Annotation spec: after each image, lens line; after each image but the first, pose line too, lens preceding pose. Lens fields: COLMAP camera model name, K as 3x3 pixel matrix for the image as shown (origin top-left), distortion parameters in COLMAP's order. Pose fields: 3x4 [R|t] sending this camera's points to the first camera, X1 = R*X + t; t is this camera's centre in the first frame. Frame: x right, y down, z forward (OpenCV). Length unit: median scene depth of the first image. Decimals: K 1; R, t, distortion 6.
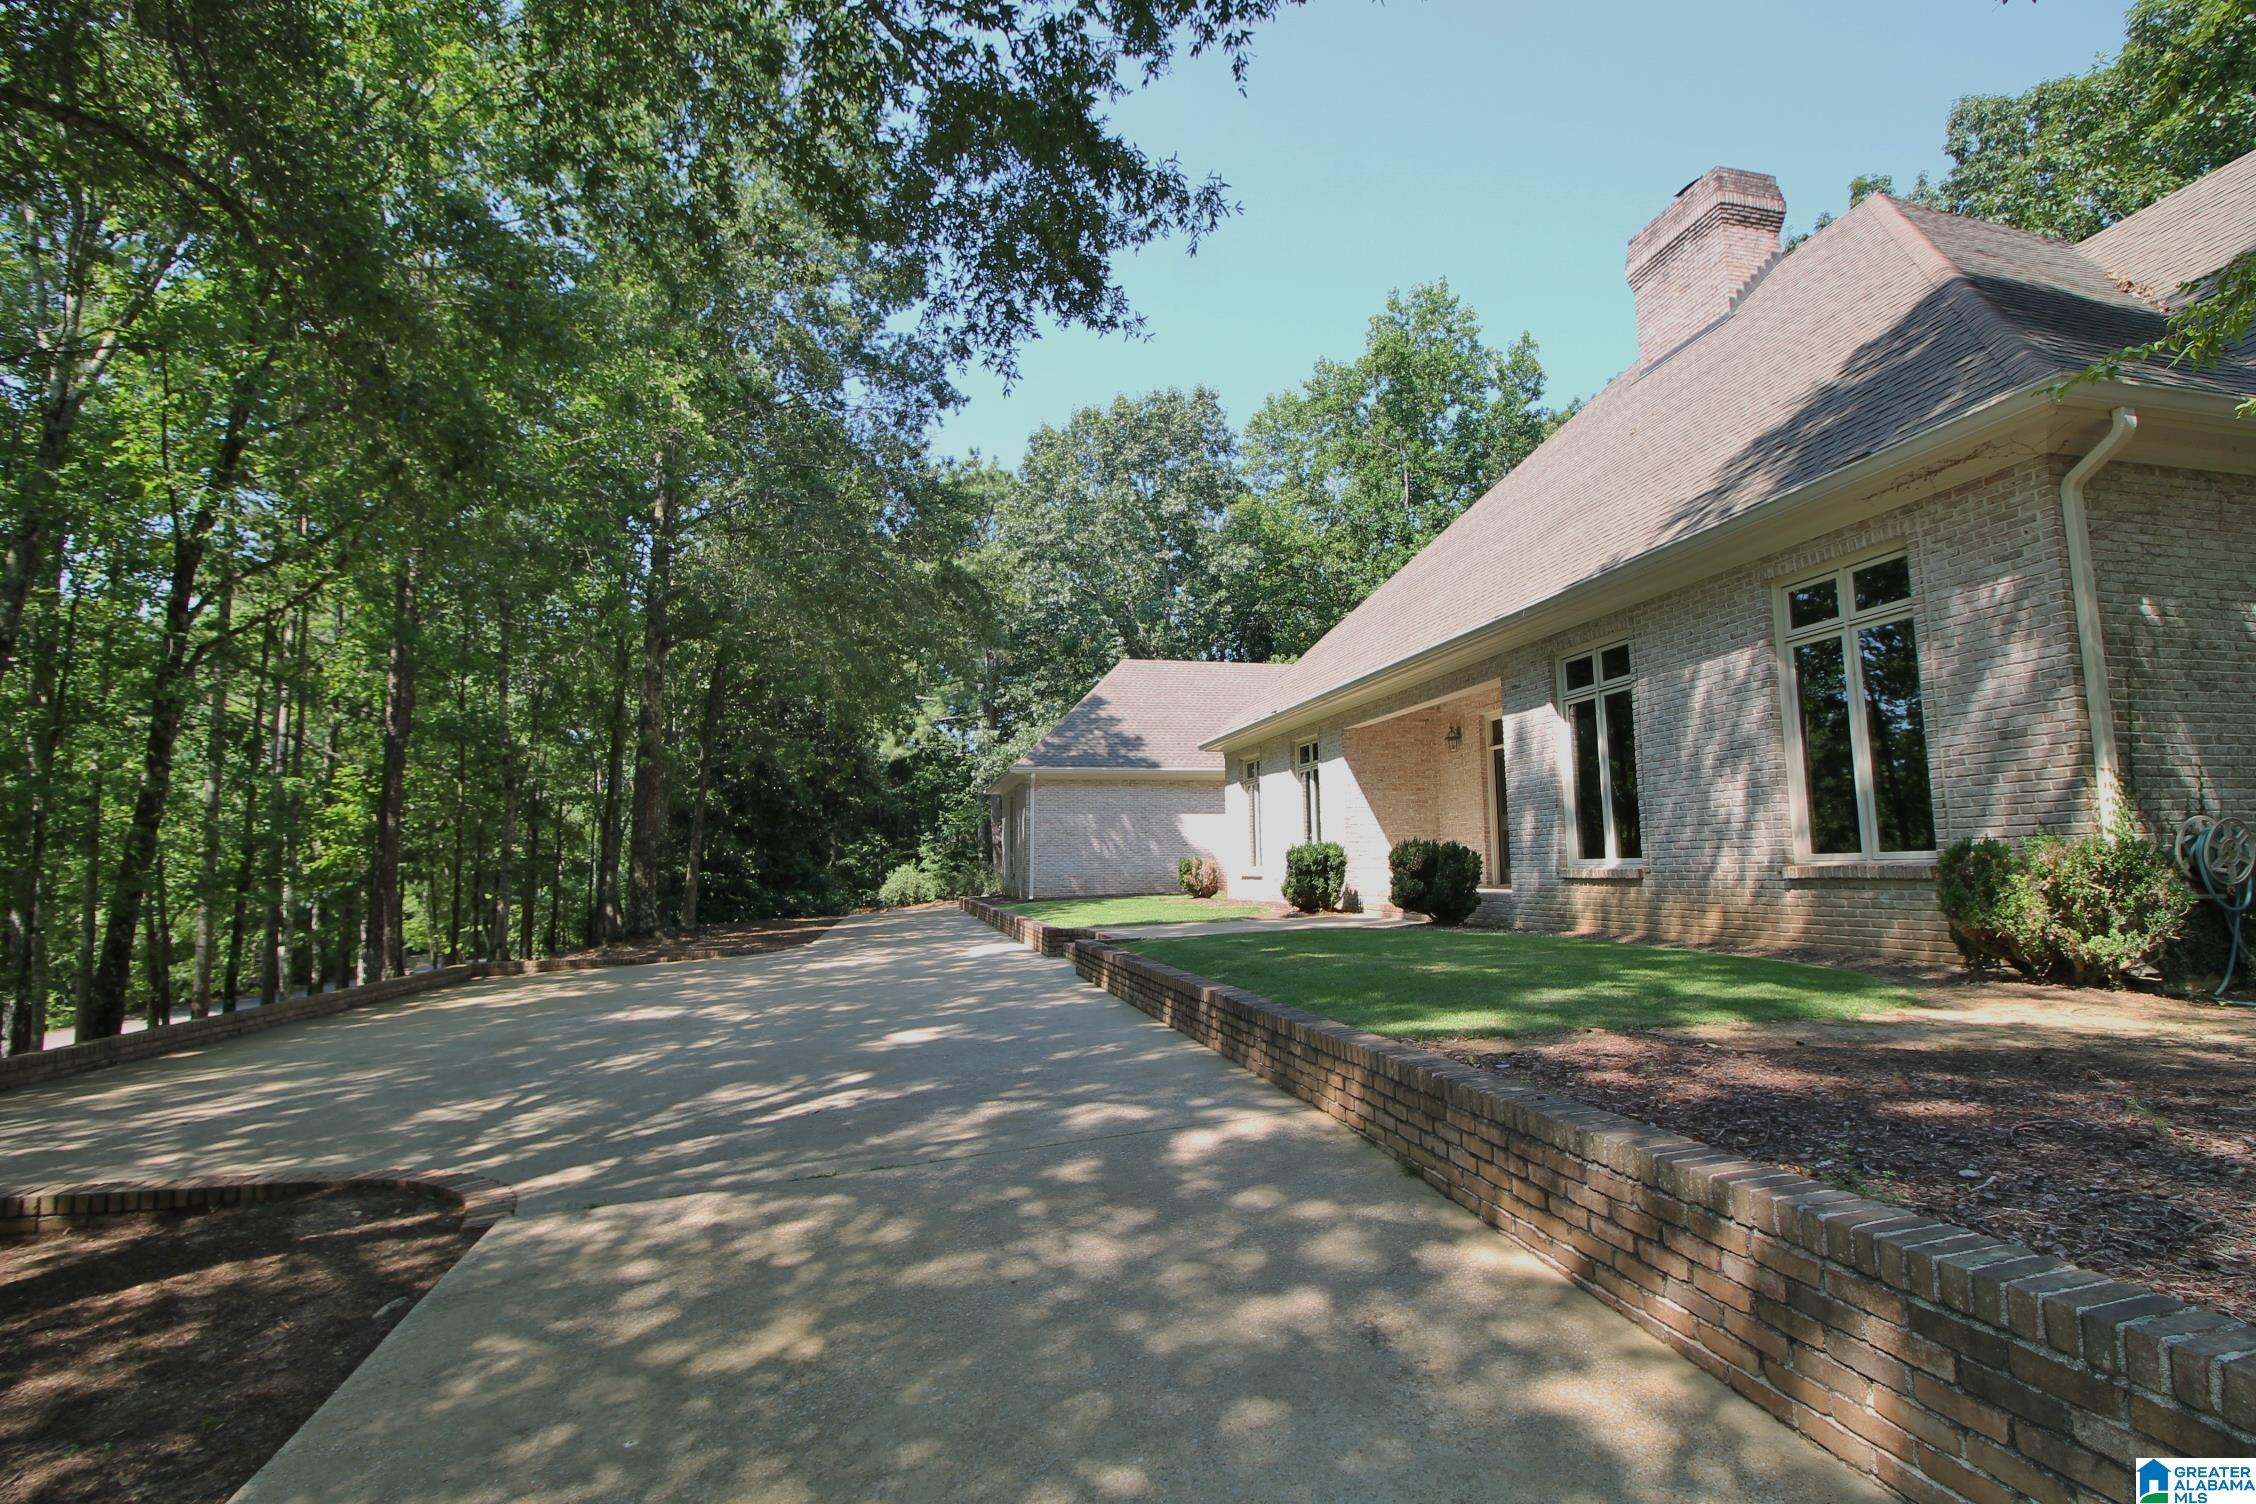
lens RADIAL K [[1031.8, 0, 1118.4], [0, 1031.8, 751.4], [0, 0, 1]] dist [-0.014653, -0.000059]
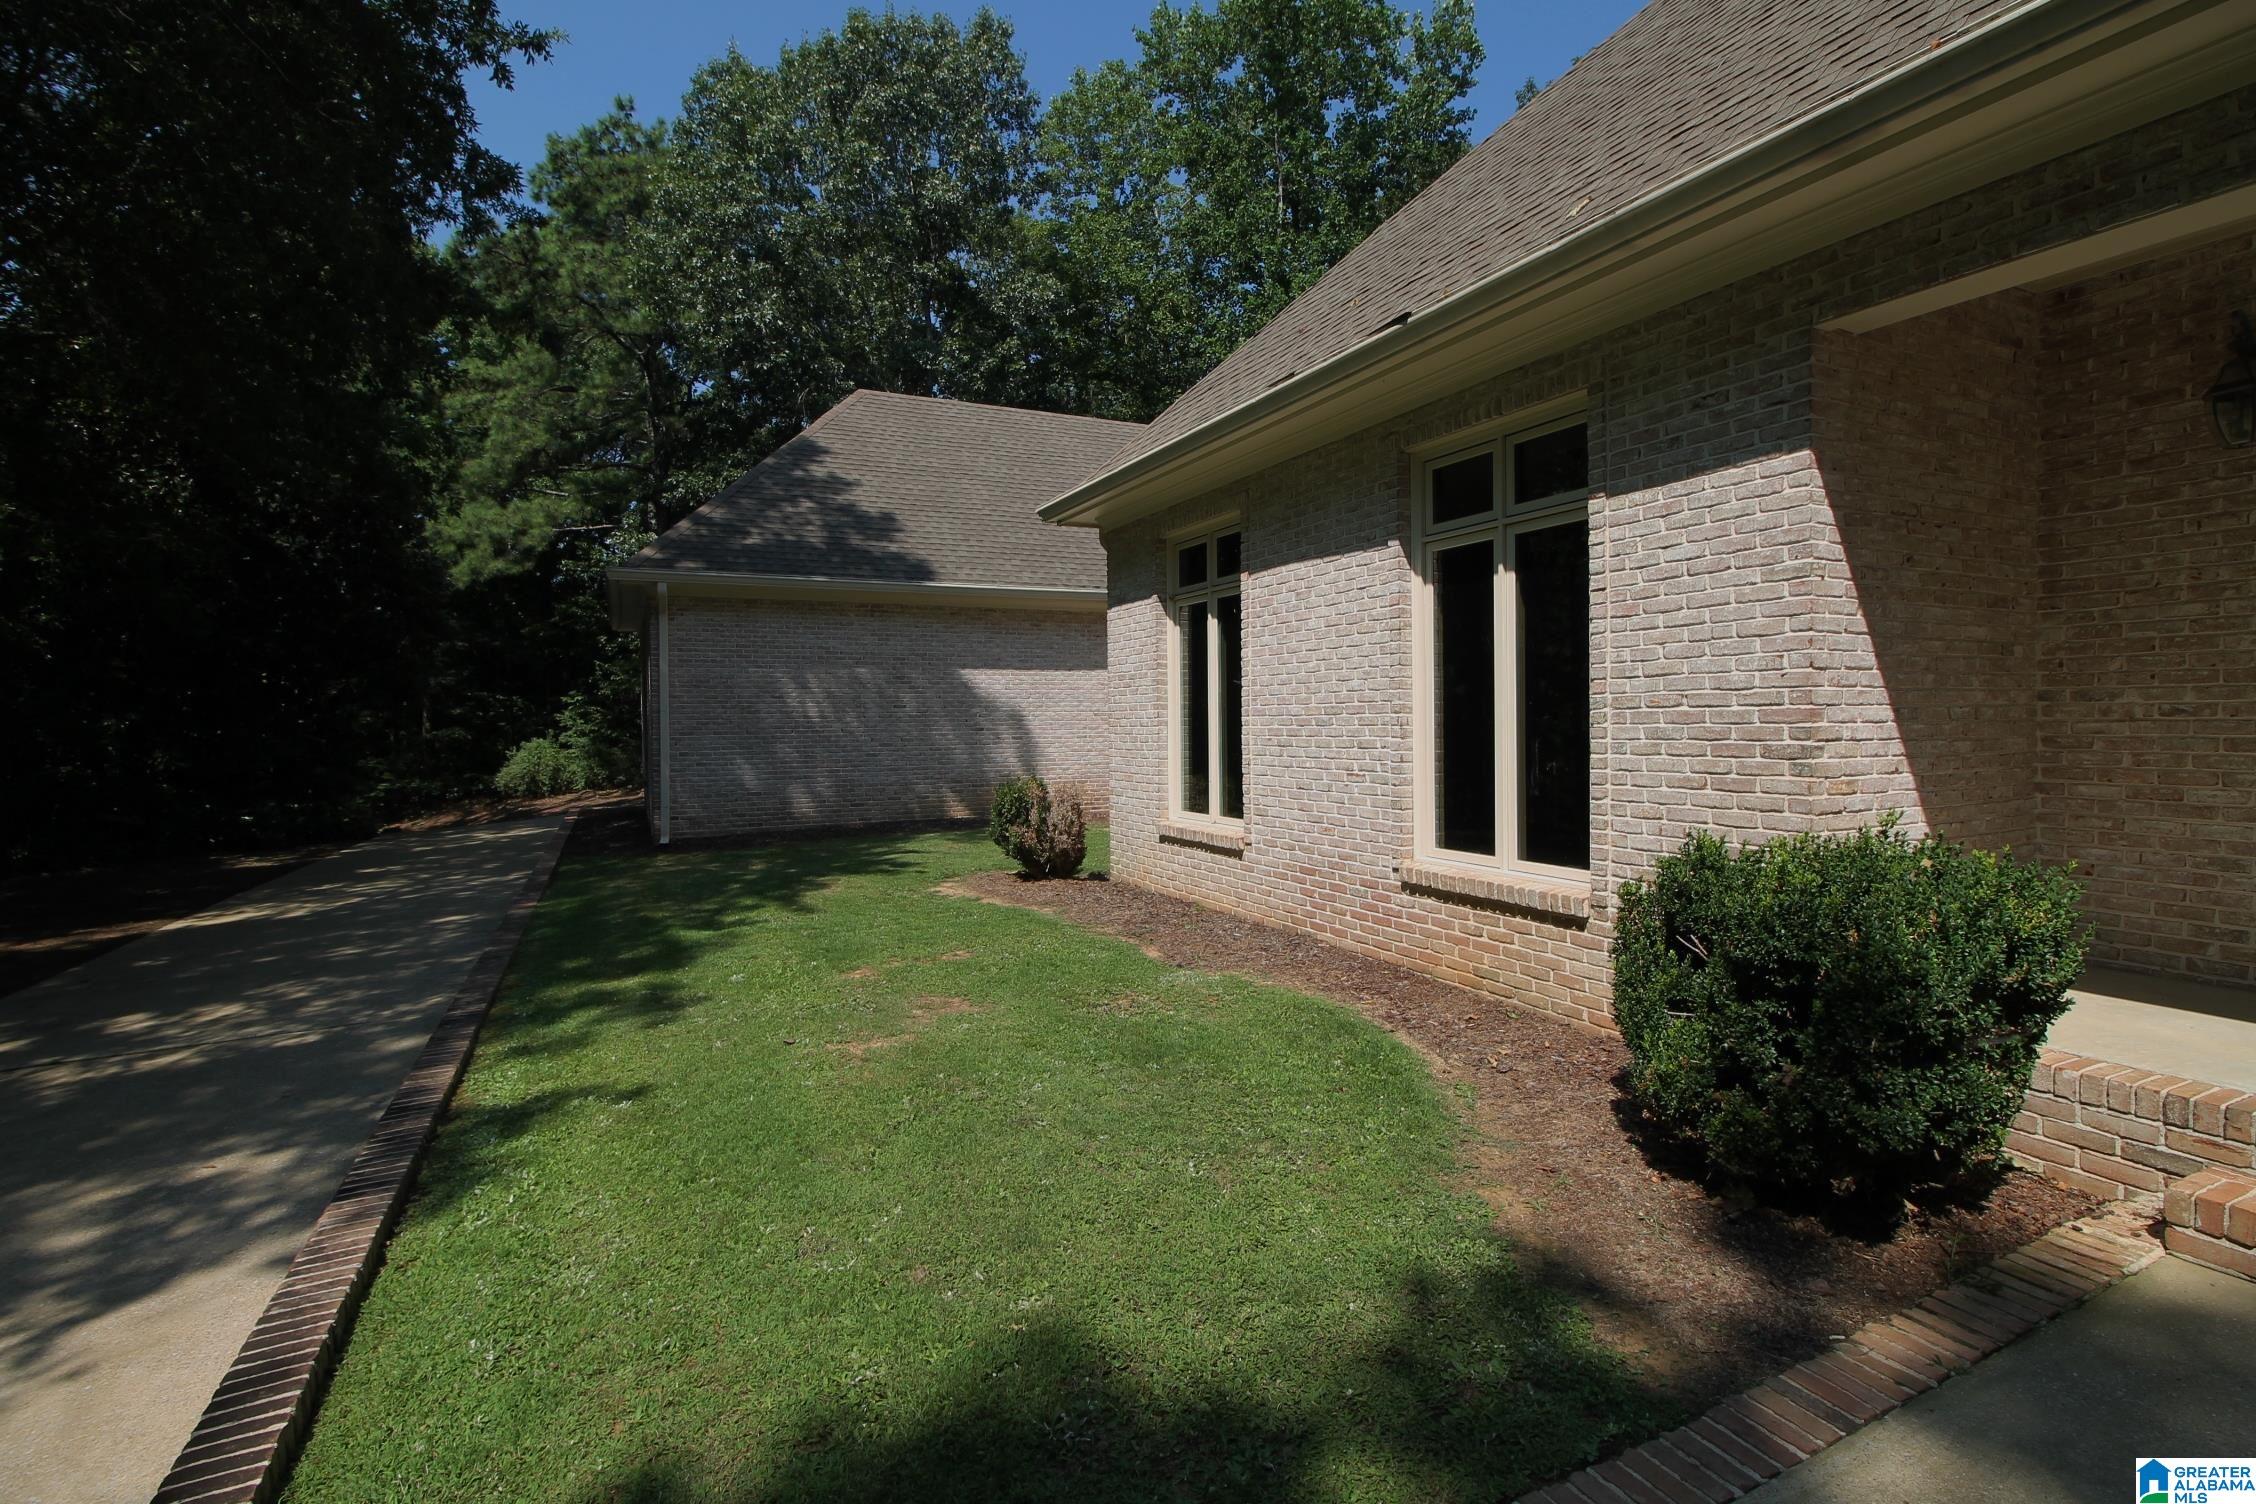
lens RADIAL K [[1031.8, 0, 1109.4], [0, 1031.8, 744.1], [0, 0, 1]] dist [-0.014653, -0.000059]
pose [[0.971665, -0.000881, 0.236361, 0.003093], [-0.030448, 0.991195, 0.128865, 0.017405], [-0.234394, -0.132410, 0.963082, 0.304536]]
